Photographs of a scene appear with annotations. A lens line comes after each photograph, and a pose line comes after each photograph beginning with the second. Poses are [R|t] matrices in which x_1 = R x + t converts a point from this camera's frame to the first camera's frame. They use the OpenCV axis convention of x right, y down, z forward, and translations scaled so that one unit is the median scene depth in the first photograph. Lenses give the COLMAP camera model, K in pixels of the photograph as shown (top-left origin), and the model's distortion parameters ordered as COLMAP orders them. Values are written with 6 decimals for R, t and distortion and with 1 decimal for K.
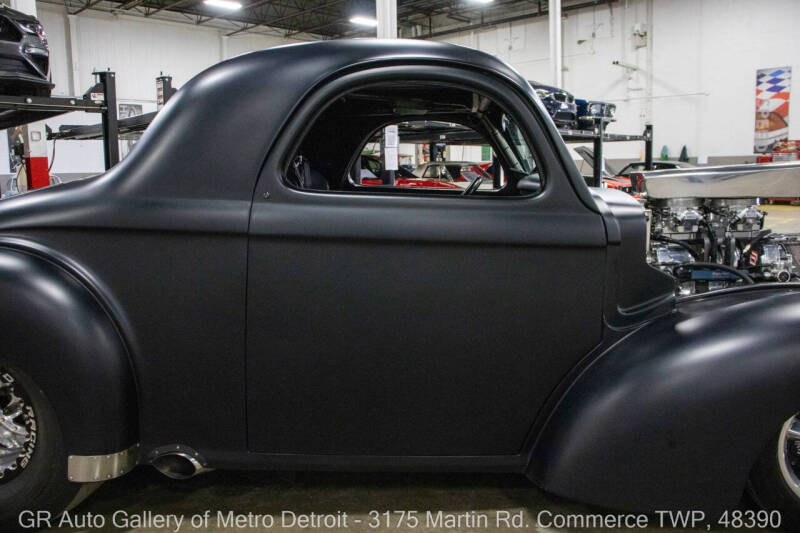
lens RADIAL K [[692.7, 0, 400.0], [0, 692.7, 266.5], [0, 0, 1]] dist [-0.118127, 0.005689]
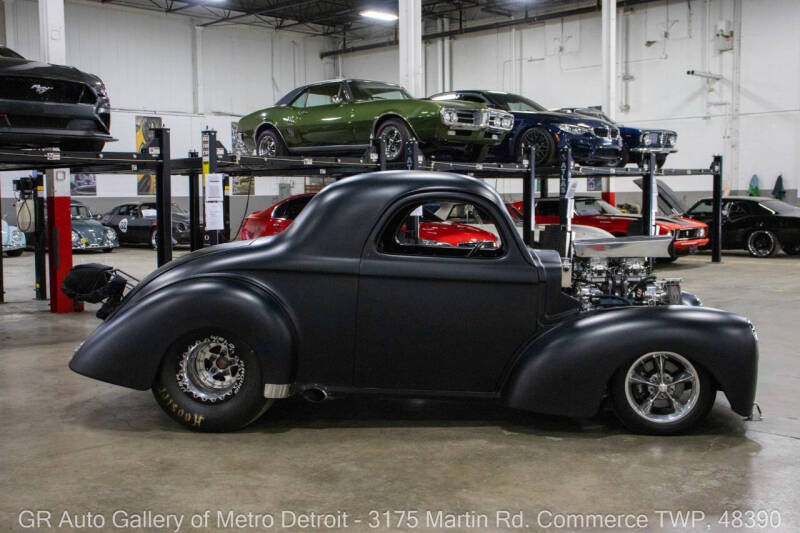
lens RADIAL K [[983.4, 0, 400.0], [0, 983.4, 266.5], [0, 0, 1]] dist [-0.030020, 0.254727]
pose [[0.999766, 0.013616, -0.016799, -0.005899], [-0.014669, 0.997826, -0.064257, 0.013273], [0.015888, 0.064488, 0.997792, -0.221062]]
